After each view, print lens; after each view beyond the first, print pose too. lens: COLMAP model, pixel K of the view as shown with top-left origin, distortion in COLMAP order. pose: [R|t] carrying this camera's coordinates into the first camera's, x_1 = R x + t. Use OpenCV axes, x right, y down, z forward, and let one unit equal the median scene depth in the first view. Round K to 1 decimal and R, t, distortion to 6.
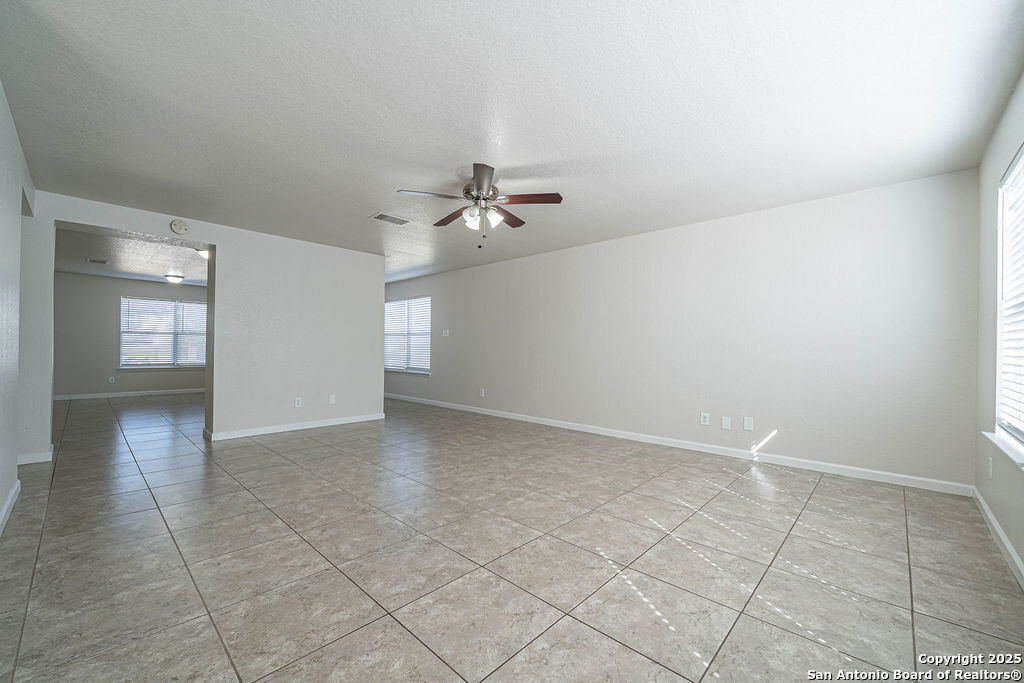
lens RADIAL K [[402.9, 0, 503.3], [0, 402.9, 349.4], [0, 0, 1]] dist [-0.000096, -0.000058]
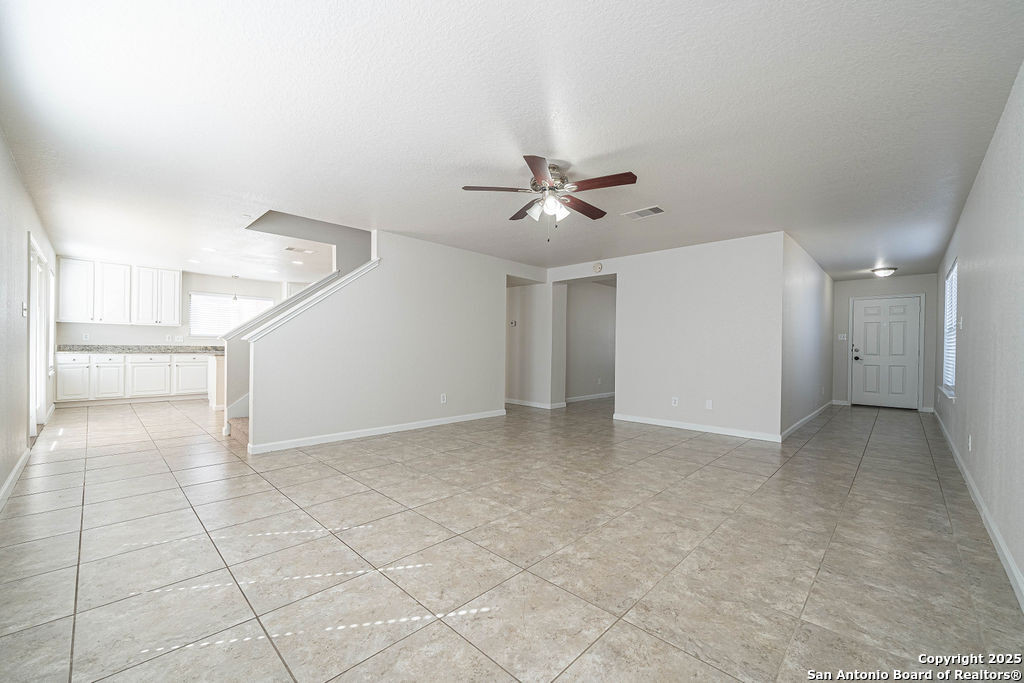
lens RADIAL K [[402.9, 0, 509.1], [0, 402.9, 347.4], [0, 0, 1]] dist [-0.000096, -0.000058]
pose [[0.002463, -0.011838, -0.999927, 1.130331], [-0.009584, 0.999884, -0.011861, 0.012301], [0.999951, 0.009613, 0.002349, 1.153889]]
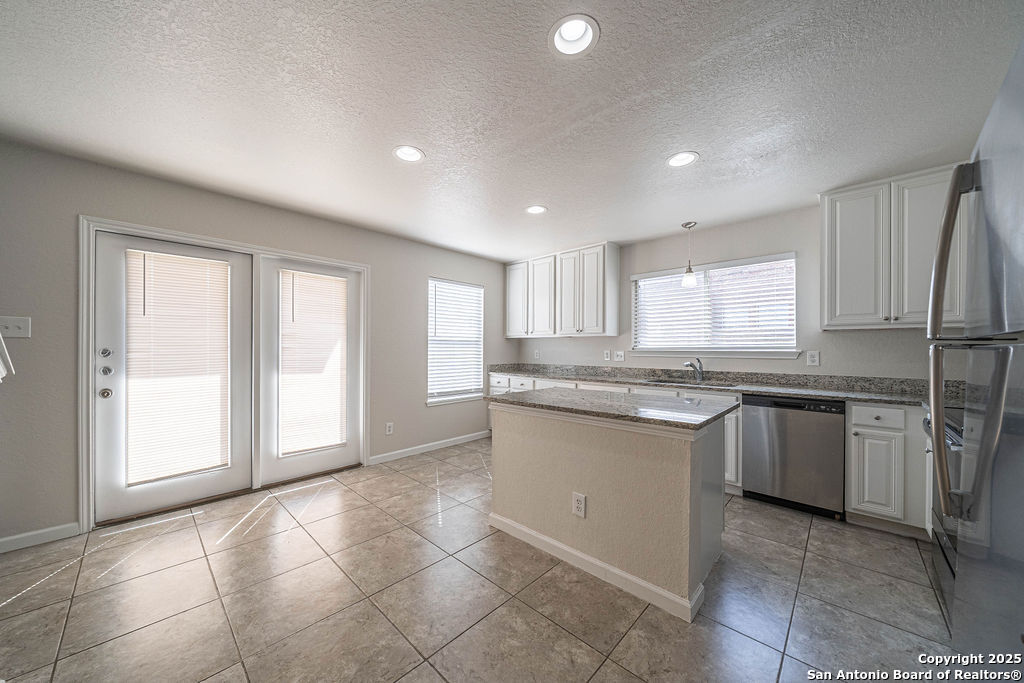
lens RADIAL K [[362.6, 0, 515.0], [0, 362.6, 345.5], [0, 0, 1]] dist [0.000244, 0.000450]
pose [[-0.999754, -0.009001, -0.020263, 1.006712], [-0.008860, 0.999936, -0.007016, 0.006995], [0.020325, -0.006835, -0.999770, 1.114422]]
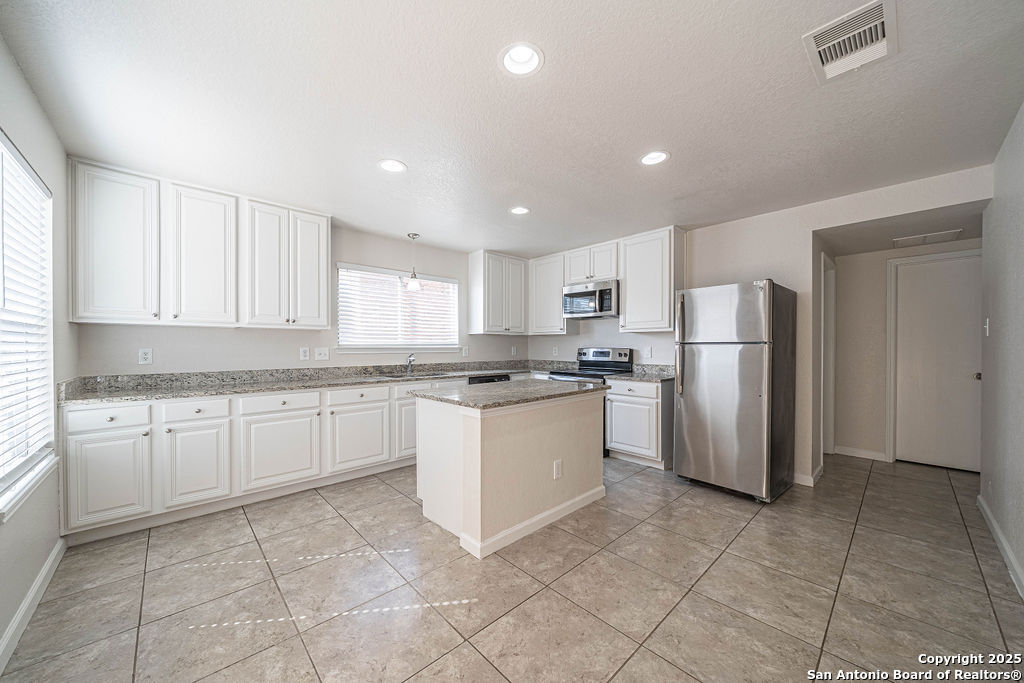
lens RADIAL K [[362.6, 0, 507.0], [0, 362.6, 346.4], [0, 0, 1]] dist [0.000244, 0.000450]
pose [[-0.052438, -0.004865, -0.998612, 1.048326], [-0.002705, 0.999985, -0.004730, 0.007348], [0.998621, 0.002453, -0.052450, 1.071216]]
